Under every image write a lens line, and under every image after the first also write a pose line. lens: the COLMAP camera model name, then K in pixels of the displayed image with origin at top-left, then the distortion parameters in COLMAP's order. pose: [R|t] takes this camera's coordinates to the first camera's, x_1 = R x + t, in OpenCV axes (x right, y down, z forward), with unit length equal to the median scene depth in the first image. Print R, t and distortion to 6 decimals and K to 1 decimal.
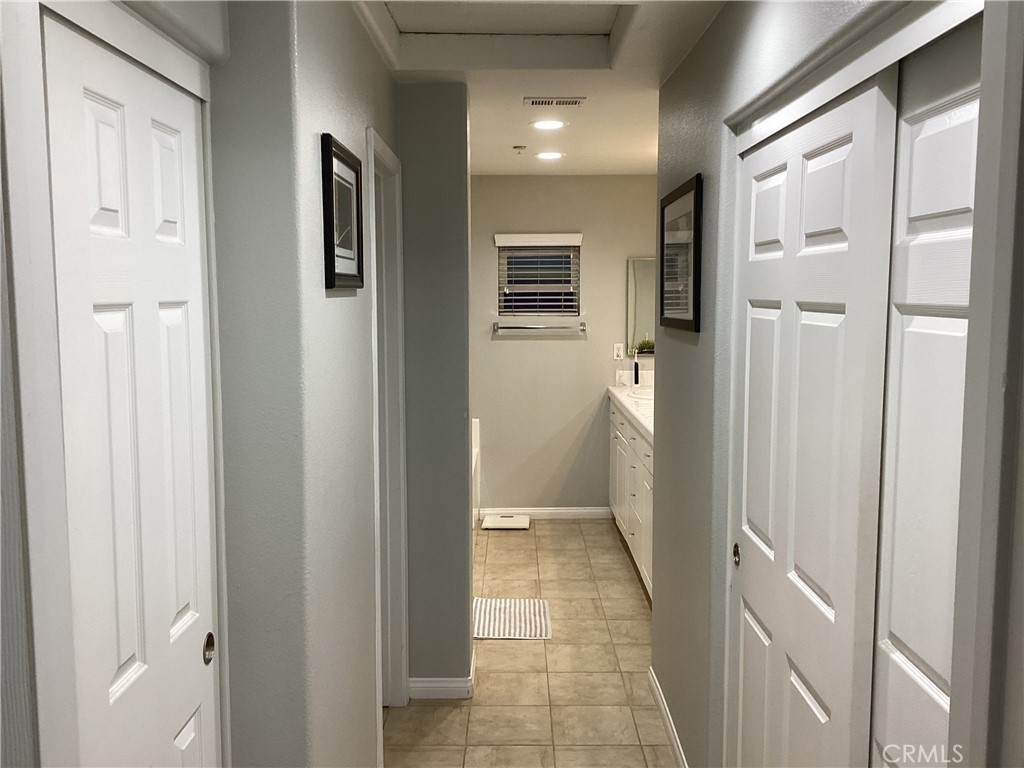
lens RADIAL K [[927.3, 0, 519.4], [0, 927.3, 383.9], [0, 0, 1]] dist [0.128699, -0.246255]
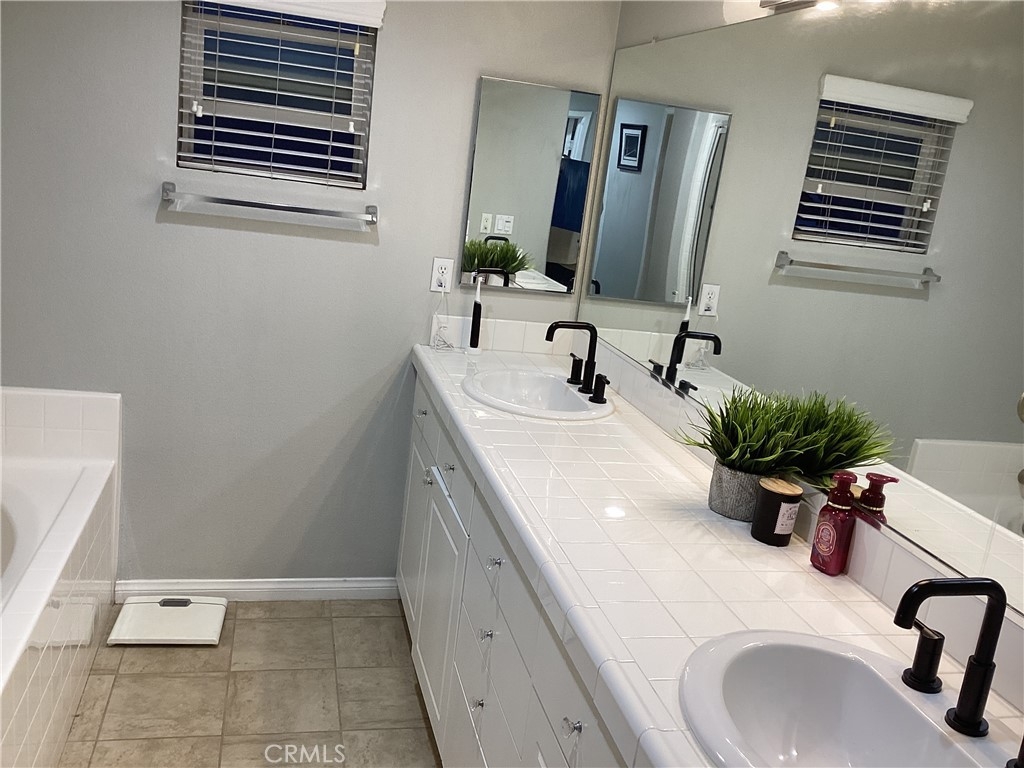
lens RADIAL K [[927.3, 0, 519.4], [0, 927.3, 383.9], [0, 0, 1]] dist [0.128699, -0.246255]
pose [[0.966179, 0.062548, 0.250170, 0.028859], [-0.098525, 0.986075, 0.133971, -0.048155], [-0.238307, -0.154088, 0.958888, 0.524305]]
